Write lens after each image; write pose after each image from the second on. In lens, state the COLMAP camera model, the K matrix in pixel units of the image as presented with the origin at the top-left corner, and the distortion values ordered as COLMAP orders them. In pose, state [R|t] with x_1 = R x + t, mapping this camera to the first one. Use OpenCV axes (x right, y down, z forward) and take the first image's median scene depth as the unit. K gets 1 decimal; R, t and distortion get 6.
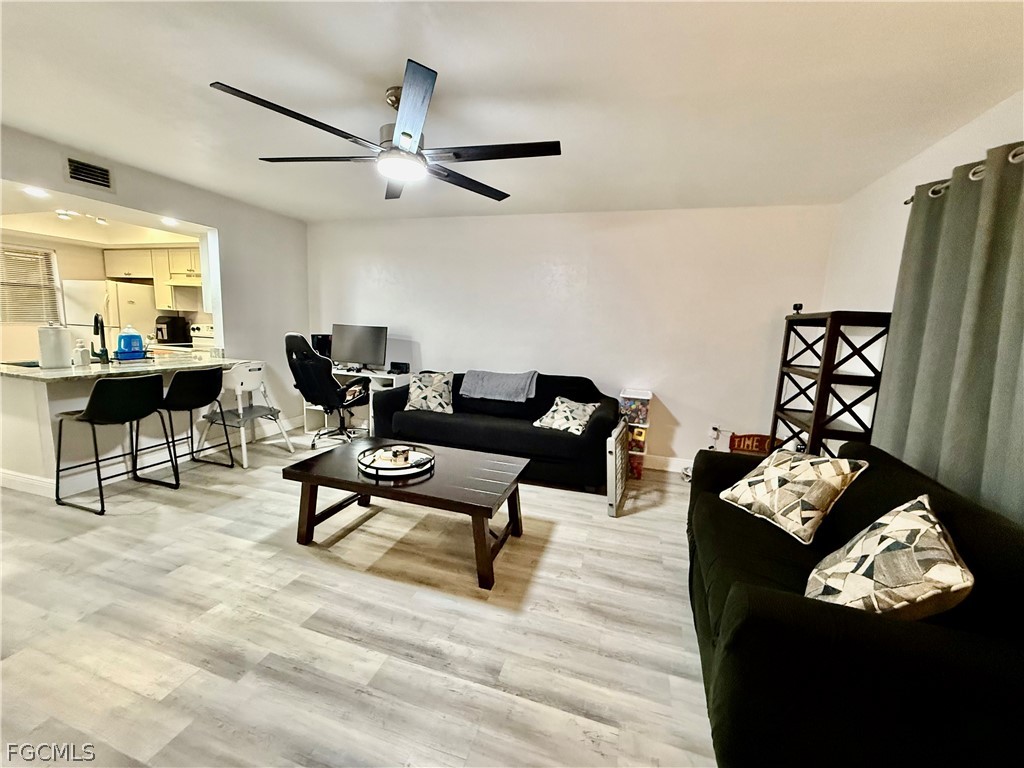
lens RADIAL K [[407.5, 0, 509.8], [0, 407.5, 384.1], [0, 0, 1]] dist [-0.000835, 0.000037]
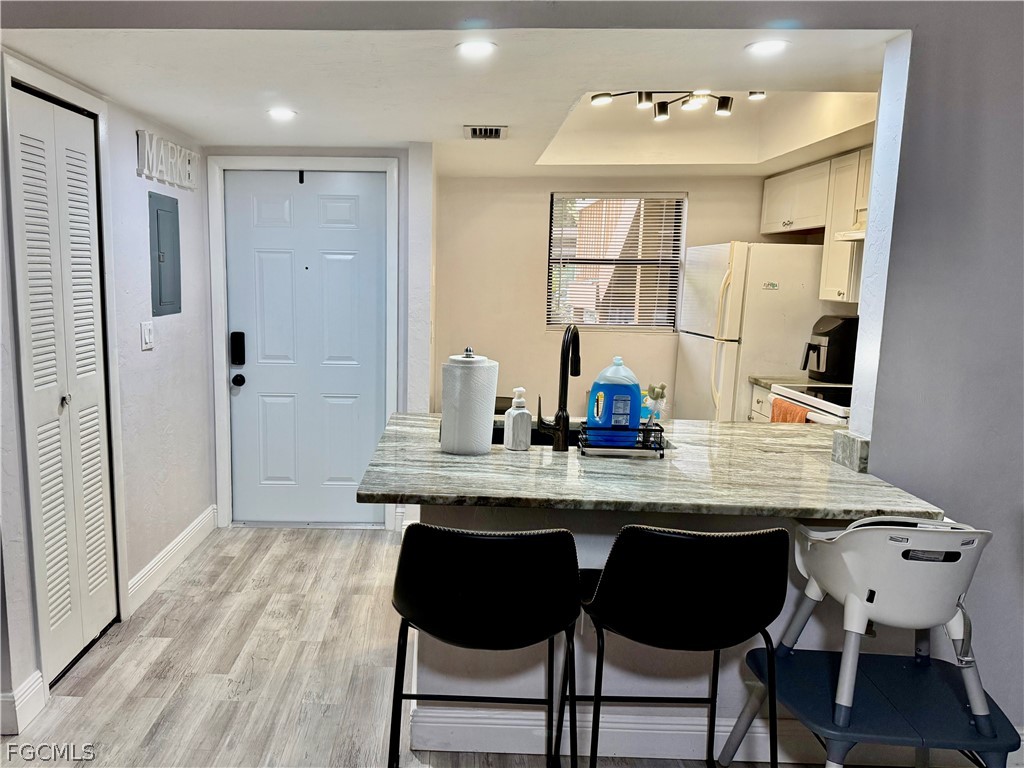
lens RADIAL K [[776.5, 0, 429.1], [0, 776.5, 383.8], [0, 0, 1]] dist [0.074828, -0.021697]
pose [[0.264718, 0.096839, -0.959451, -0.293541], [-0.149403, 0.987050, 0.058403, -0.139661], [0.952682, 0.127885, 0.275758, 0.653535]]
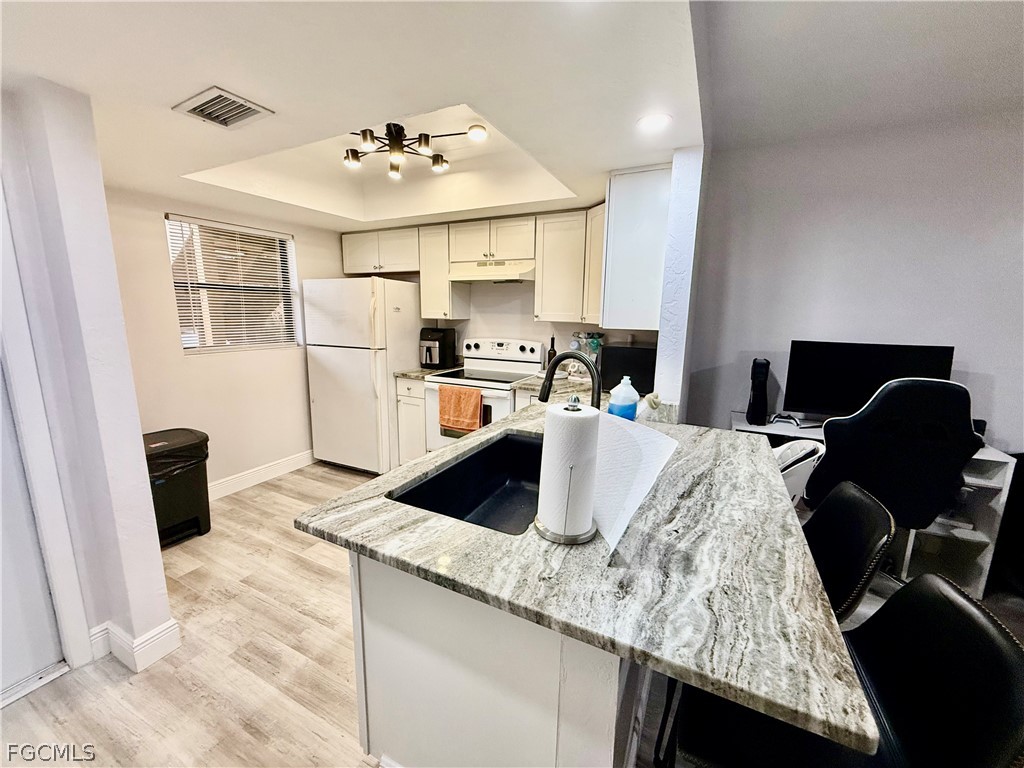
lens RADIAL K [[407.5, 0, 509.0], [0, 407.5, 384.3], [0, 0, 1]] dist [-0.000835, 0.000037]
pose [[0.984699, 0.001032, -0.174260, -1.001762], [0.003533, 0.999659, 0.025887, -0.152106], [0.174228, -0.026106, 0.984359, 0.603578]]
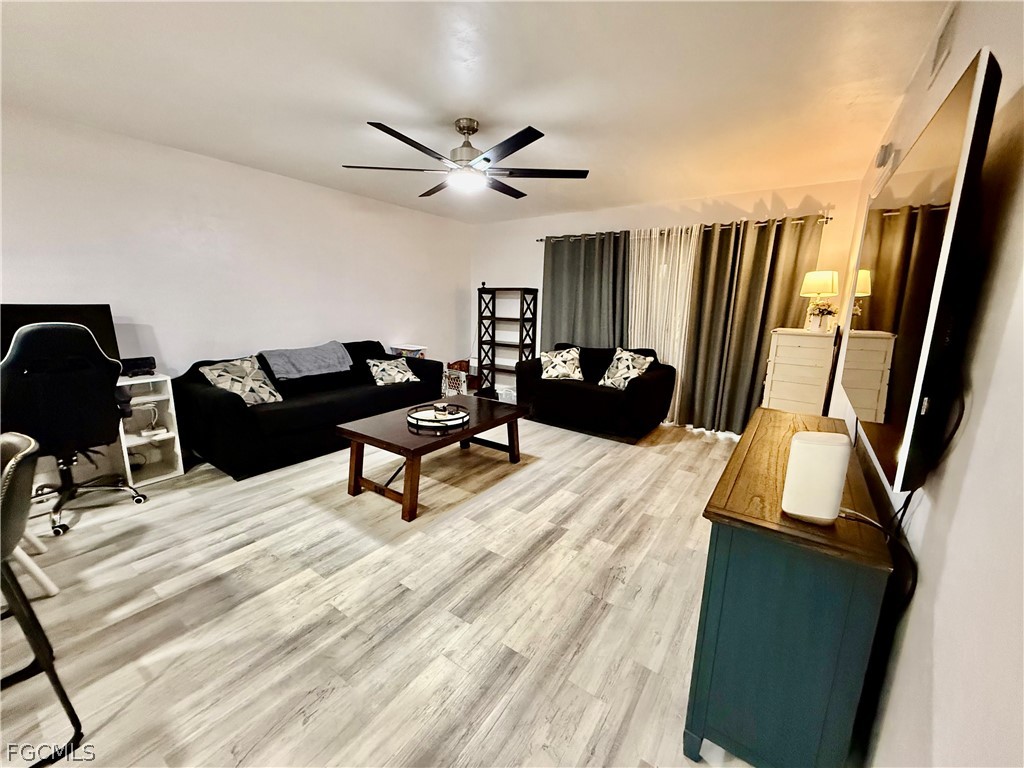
lens RADIAL K [[407.5, 0, 509.3], [0, 407.5, 382.5], [0, 0, 1]] dist [-0.000835, 0.000037]
pose [[0.308904, -0.221479, 0.924946, -0.984936], [0.133800, 0.972957, 0.188290, -0.081696], [-0.941635, 0.065594, 0.330184, 0.302250]]
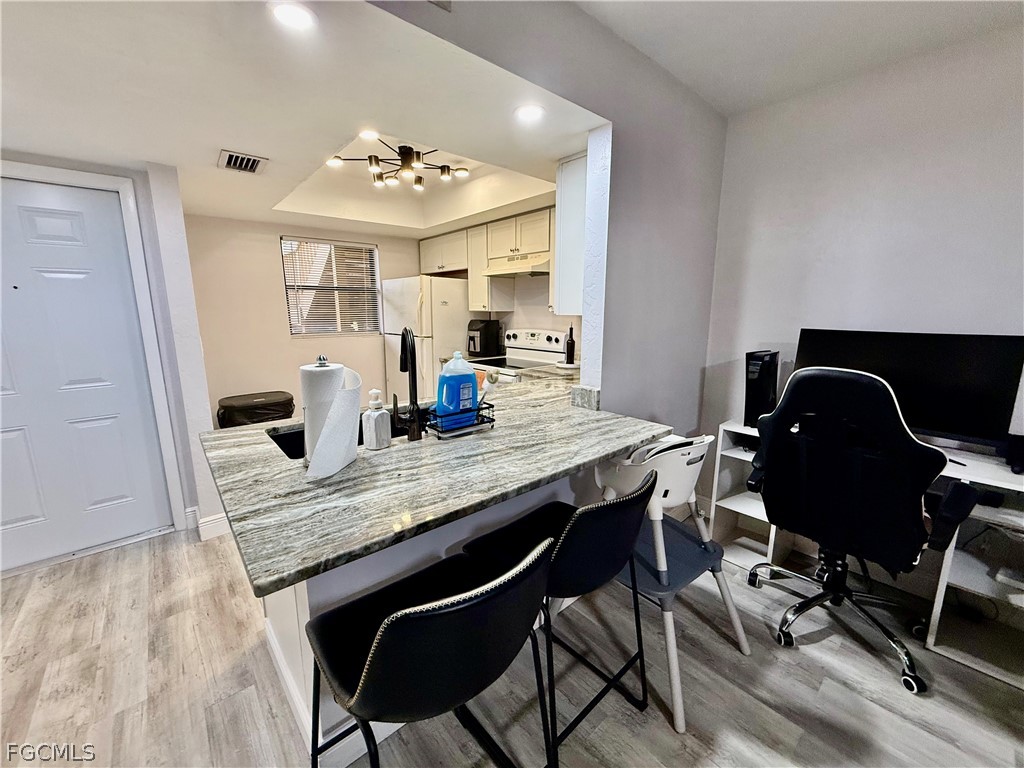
lens RADIAL K [[407.5, 0, 508.5], [0, 407.5, 384.4], [0, 0, 1]] dist [-0.000835, 0.000037]
pose [[0.846237, 0.054342, -0.530028, -0.665666], [-0.041207, 0.998481, 0.036580, -0.130922], [0.531210, -0.009114, 0.847191, 0.668667]]
